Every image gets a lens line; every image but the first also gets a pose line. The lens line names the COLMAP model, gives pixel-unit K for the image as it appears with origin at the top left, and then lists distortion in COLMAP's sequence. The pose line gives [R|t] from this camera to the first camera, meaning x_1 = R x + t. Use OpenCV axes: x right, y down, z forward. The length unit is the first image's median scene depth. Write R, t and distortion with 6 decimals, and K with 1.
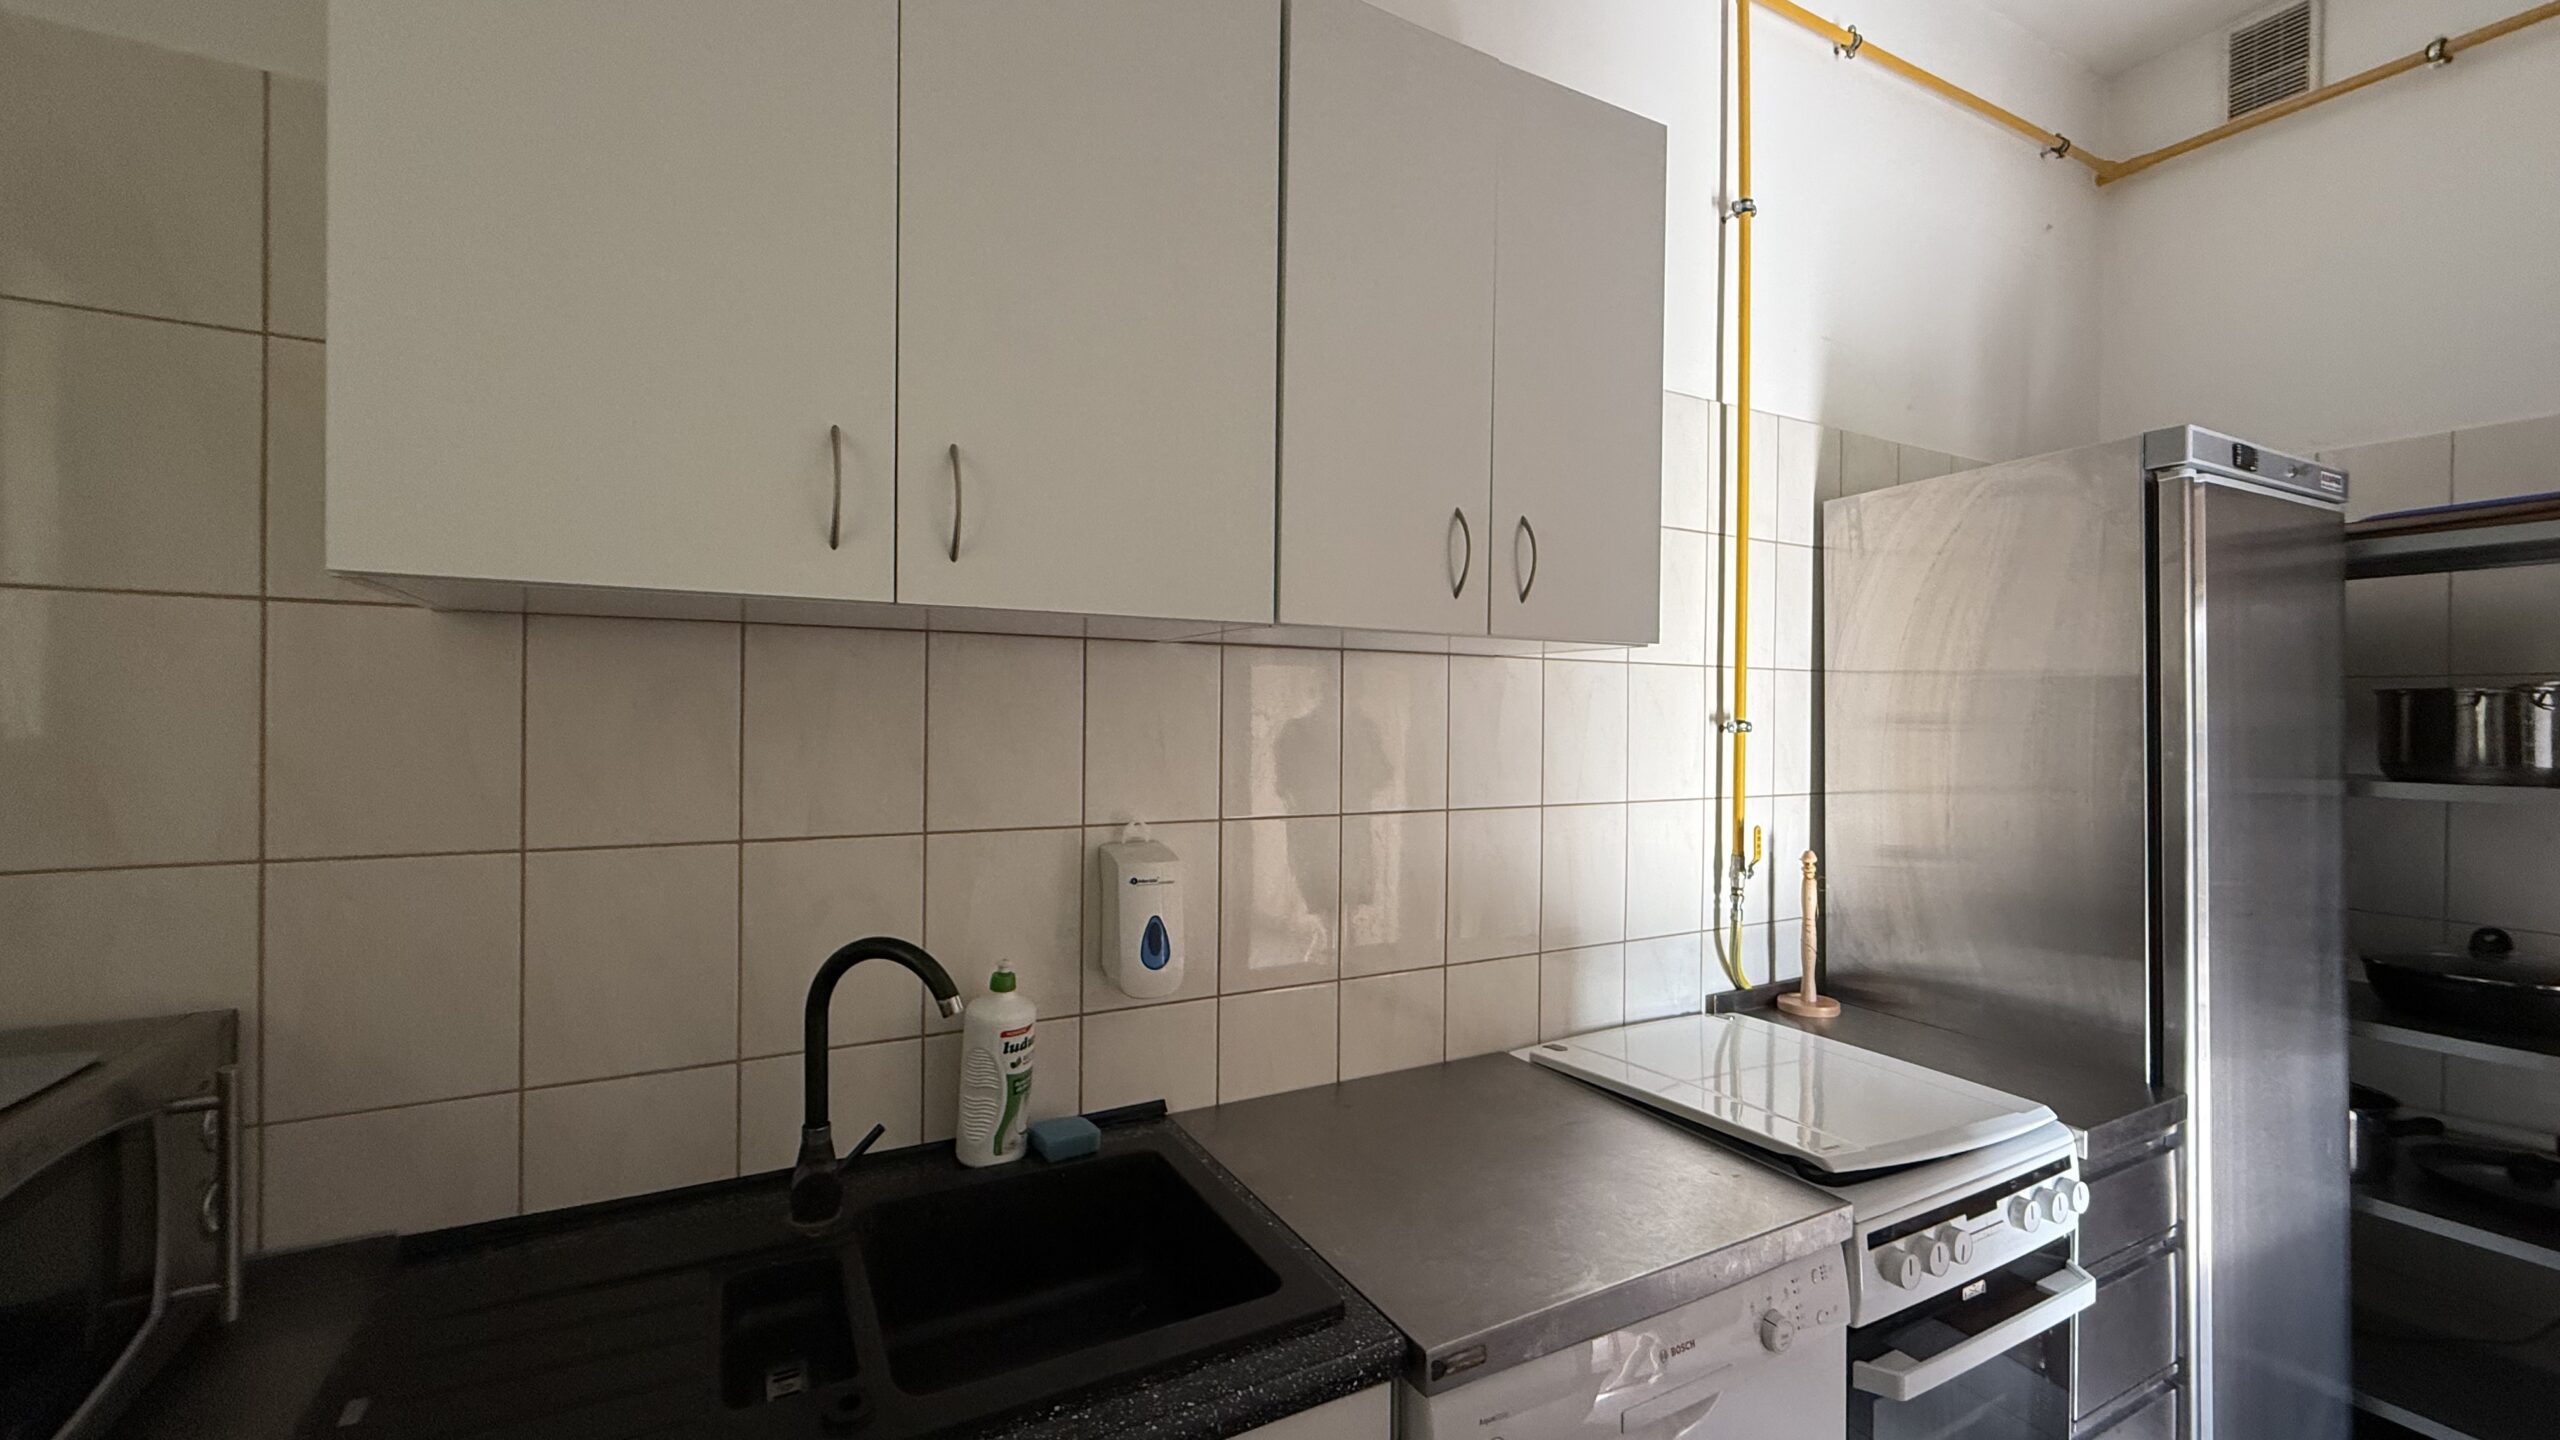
lens RADIAL K [[1018.6, 0, 1276.7], [0, 1018.6, 720.3], [0, 0, 1]] dist [0.003290, -0.000215]
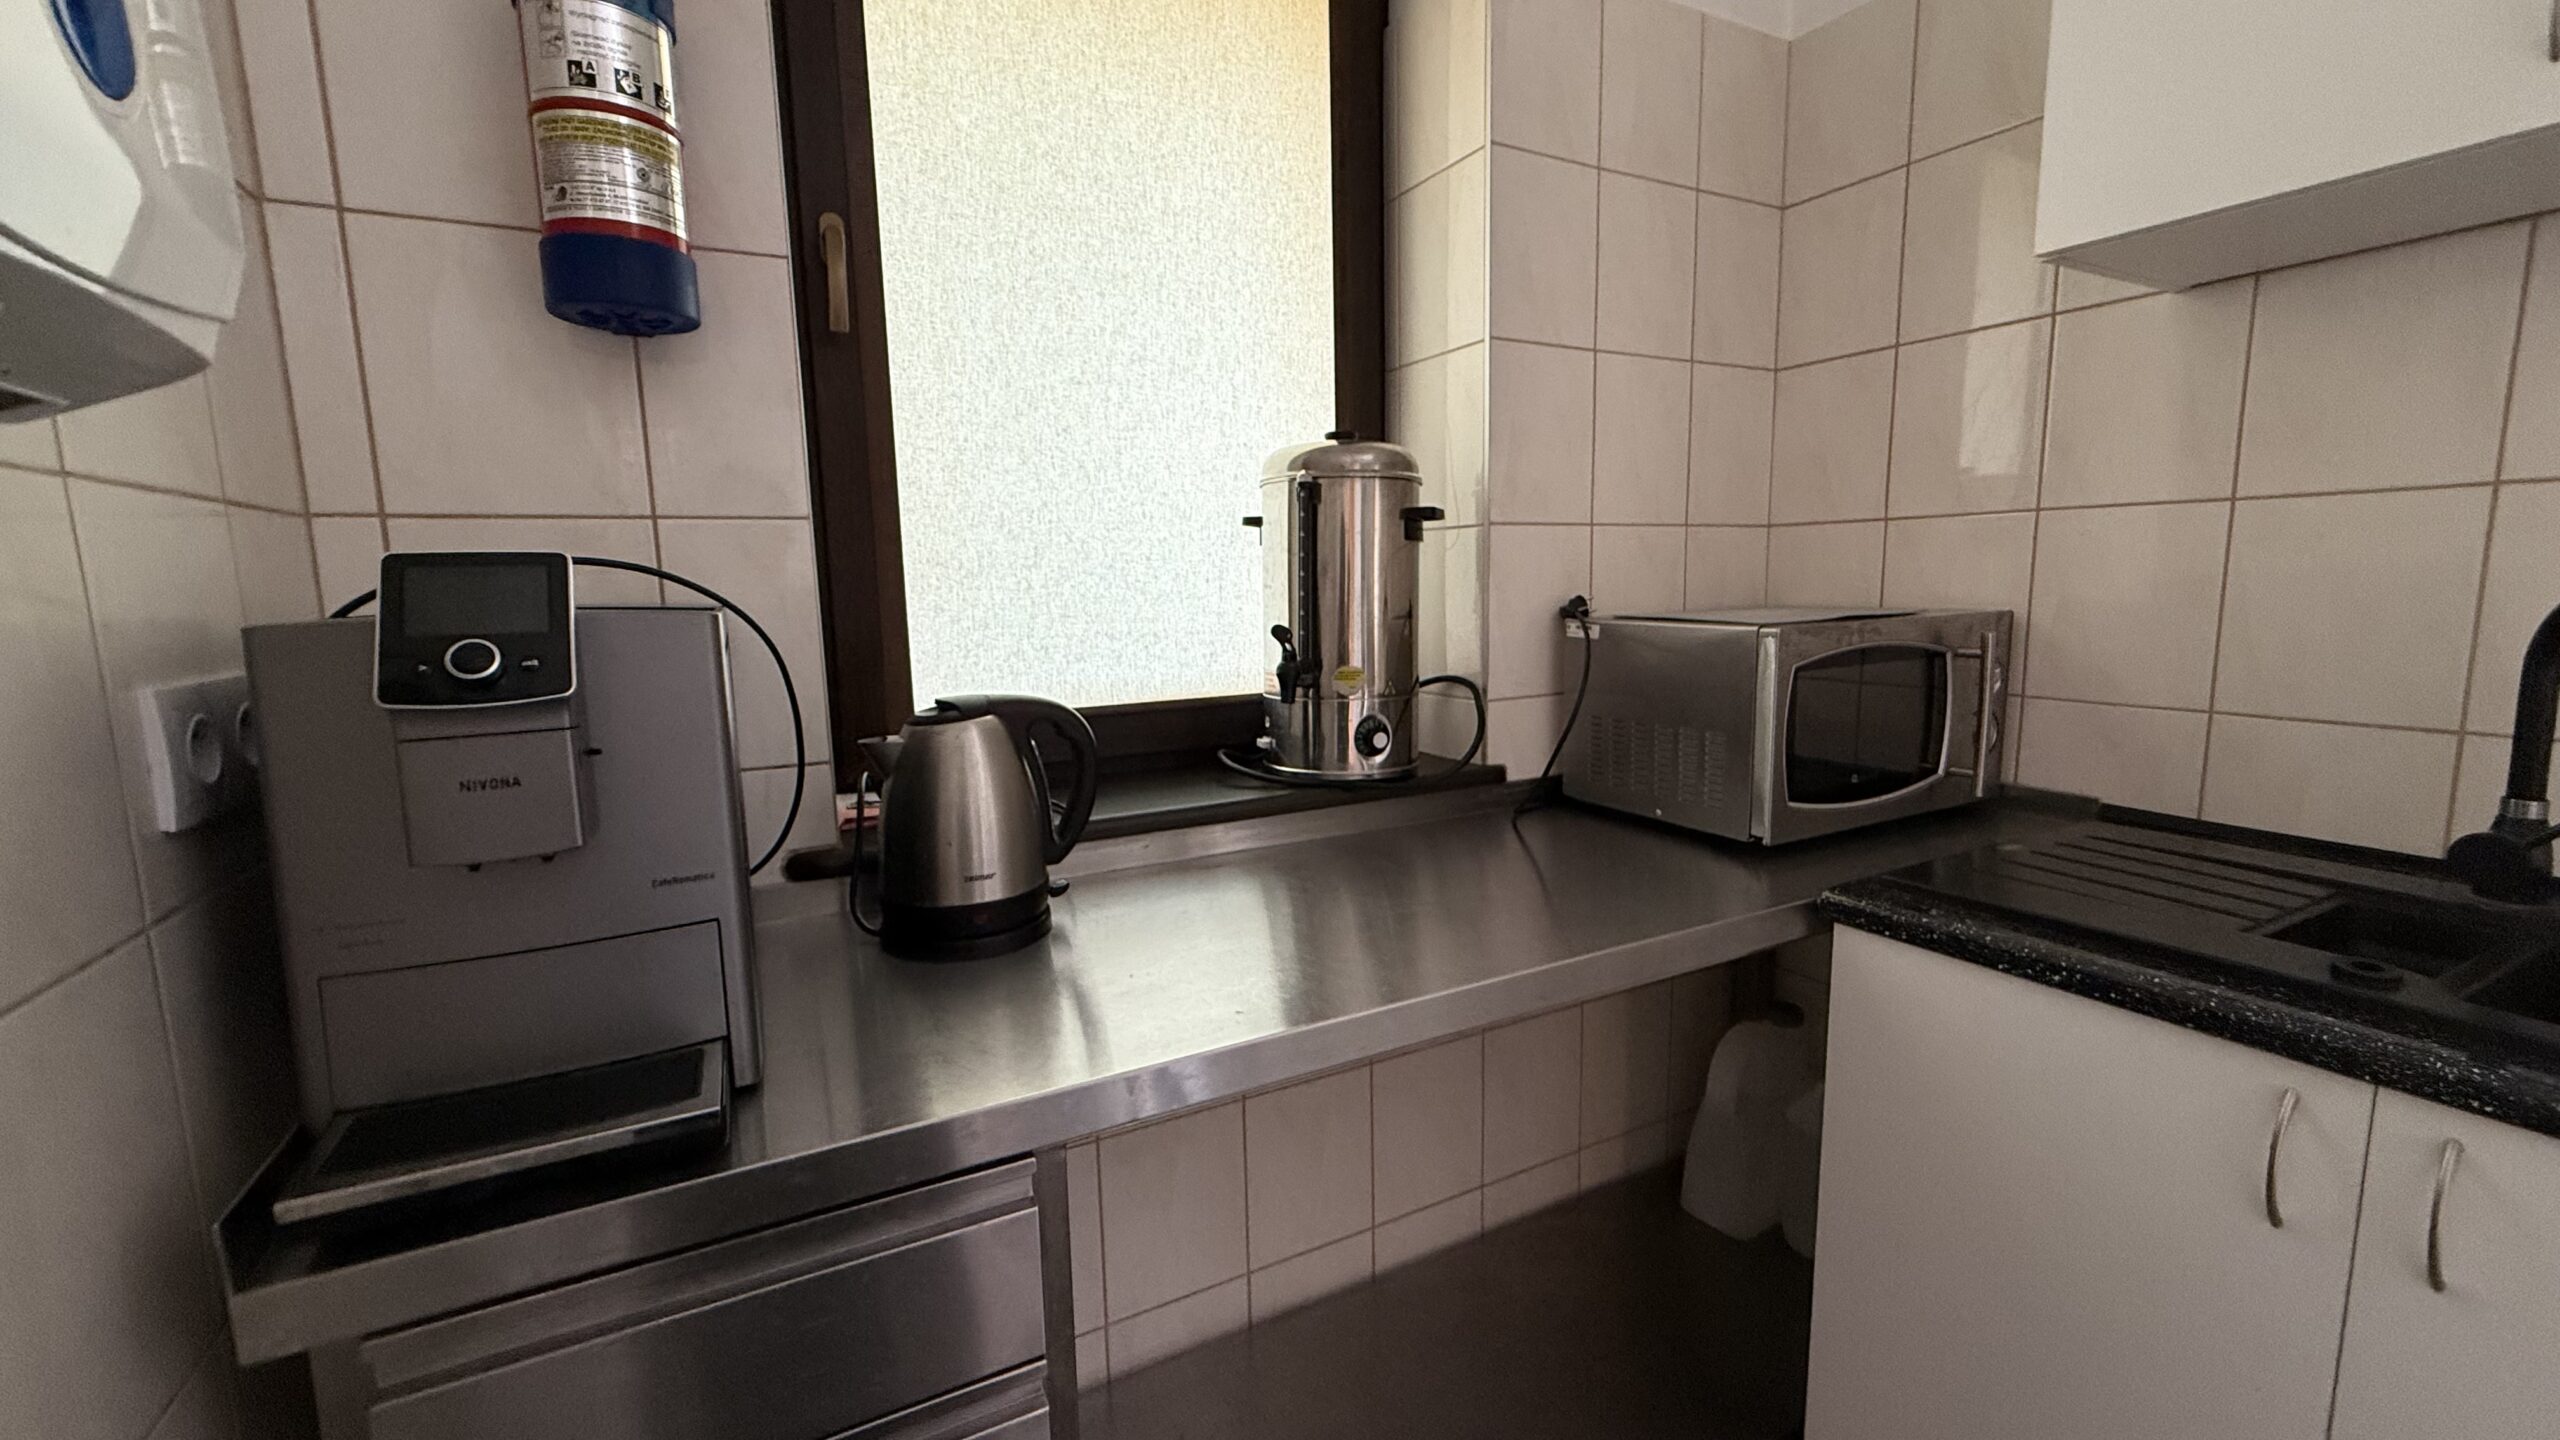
lens RADIAL K [[1018.6, 0, 1276.9], [0, 1018.6, 717.2], [0, 0, 1]] dist [0.003290, -0.000215]
pose [[0.001198, 0.133095, -0.991103, 0.433567], [0.020098, 0.990900, 0.133092, 0.211327], [0.999797, -0.020078, -0.001487, -0.050475]]
